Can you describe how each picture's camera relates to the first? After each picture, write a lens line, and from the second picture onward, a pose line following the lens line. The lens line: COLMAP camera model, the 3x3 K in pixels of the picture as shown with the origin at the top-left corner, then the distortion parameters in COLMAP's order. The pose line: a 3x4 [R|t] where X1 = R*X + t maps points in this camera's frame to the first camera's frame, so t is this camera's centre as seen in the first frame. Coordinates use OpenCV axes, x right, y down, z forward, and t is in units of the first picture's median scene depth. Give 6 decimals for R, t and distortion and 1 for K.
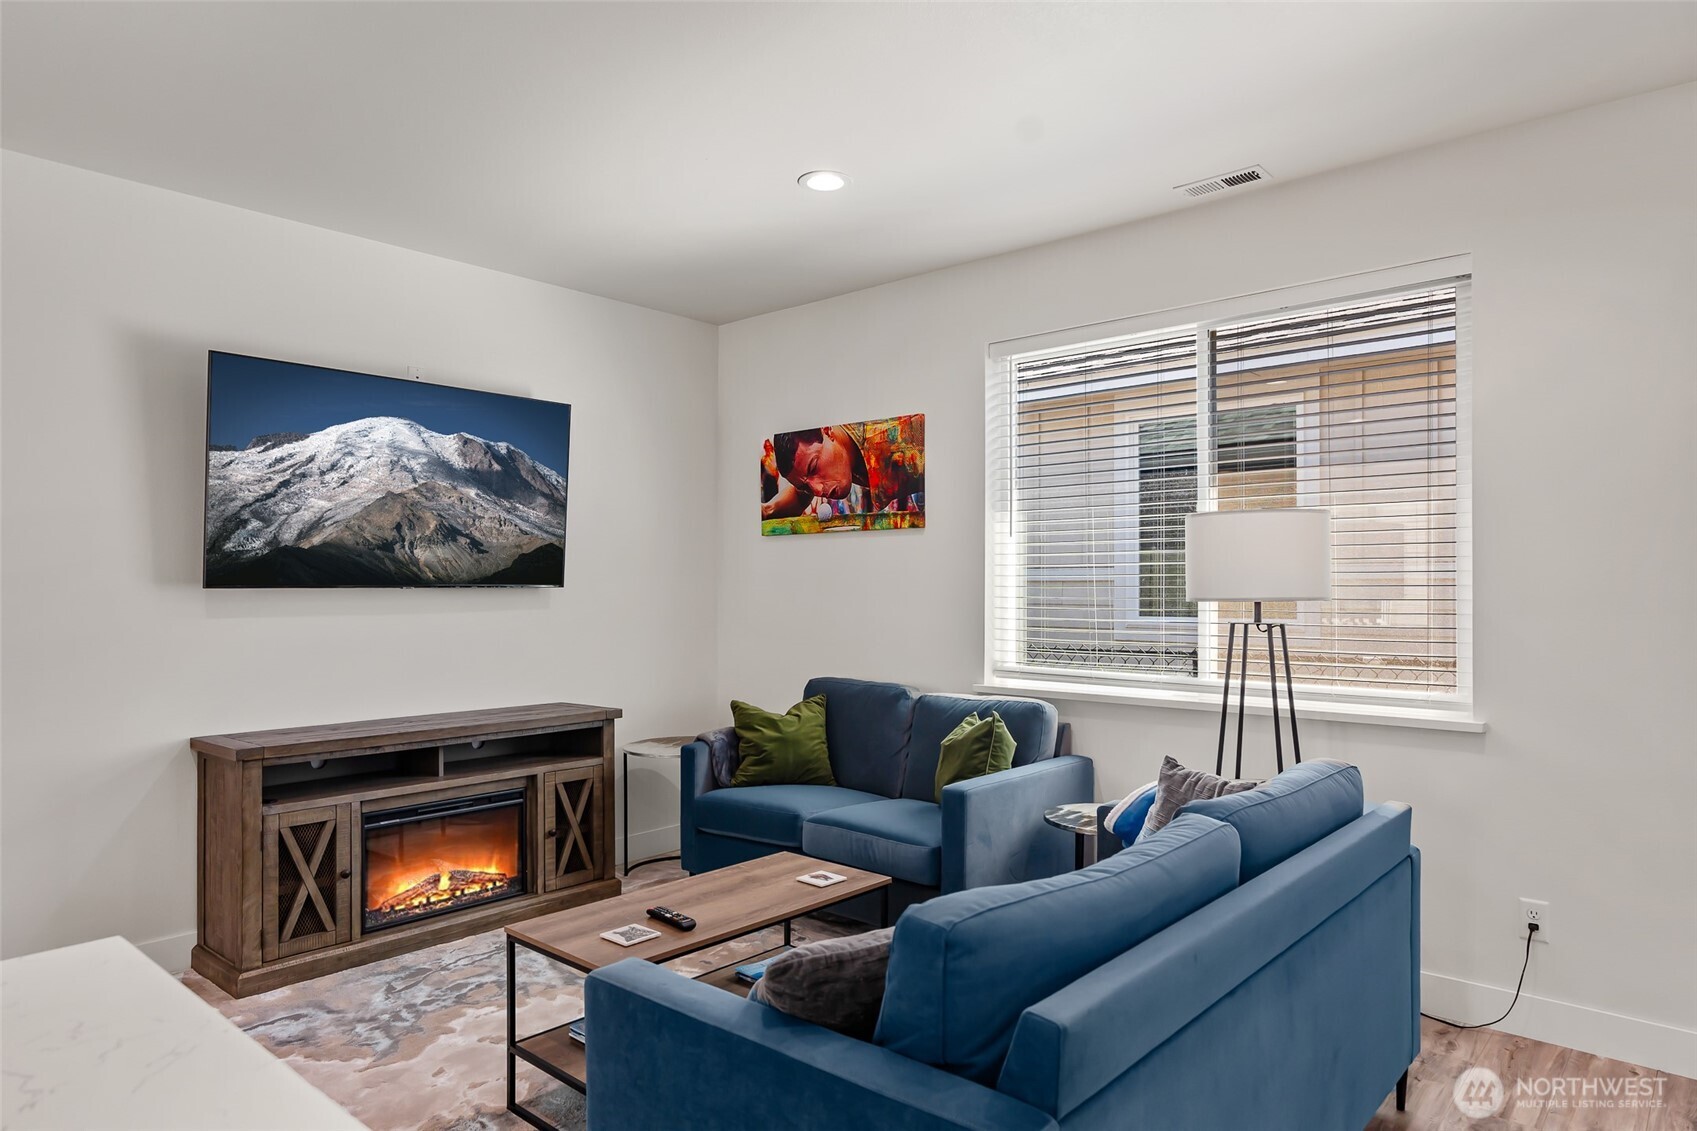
lens RADIAL K [[1032.5, 0, 844.8], [0, 1032.5, 588.0], [0, 0, 1]] dist [0.006299, 0.000491]
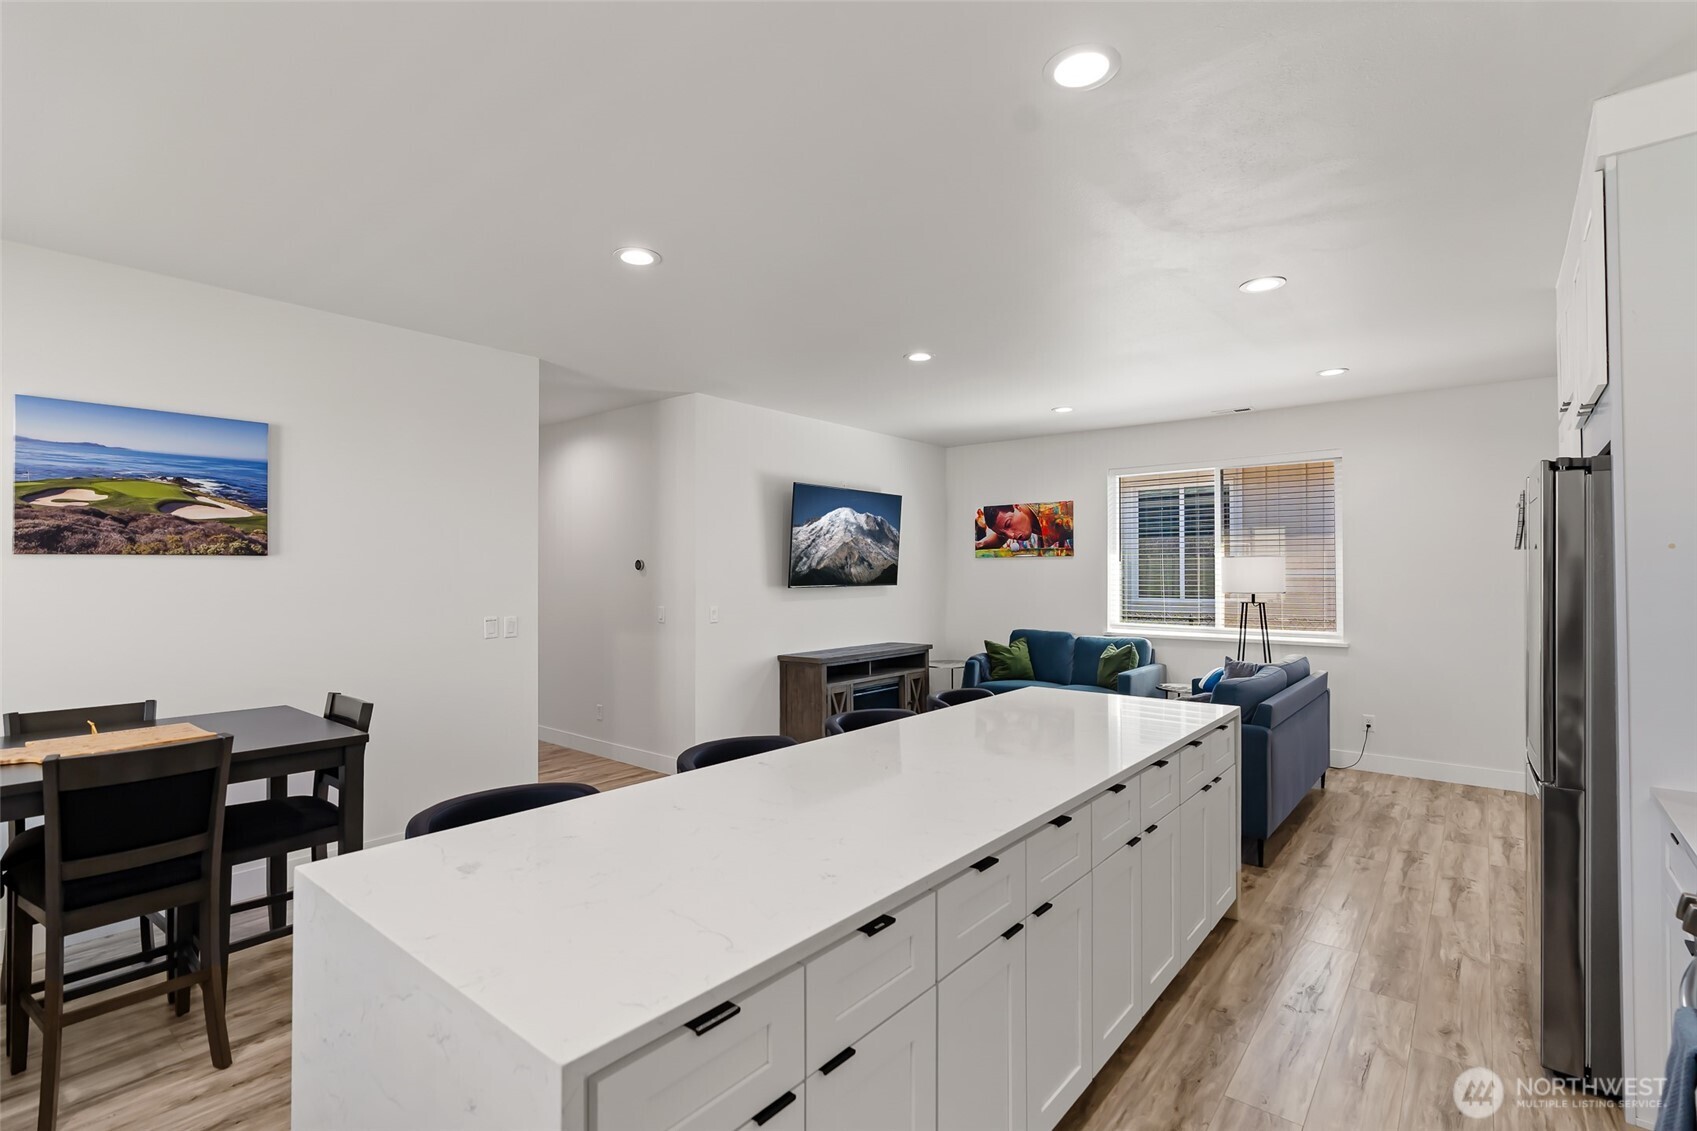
lens RADIAL K [[794.7, 0, 848.5], [0, 794.7, 565.5], [0, 0, 1]] dist [-0.001757, -0.000073]
pose [[0.999155, -0.000329, 0.041102, -0.459058], [0.000679, 0.999963, -0.008524, -0.027891], [-0.041098, 0.008544, 0.999119, -0.594473]]
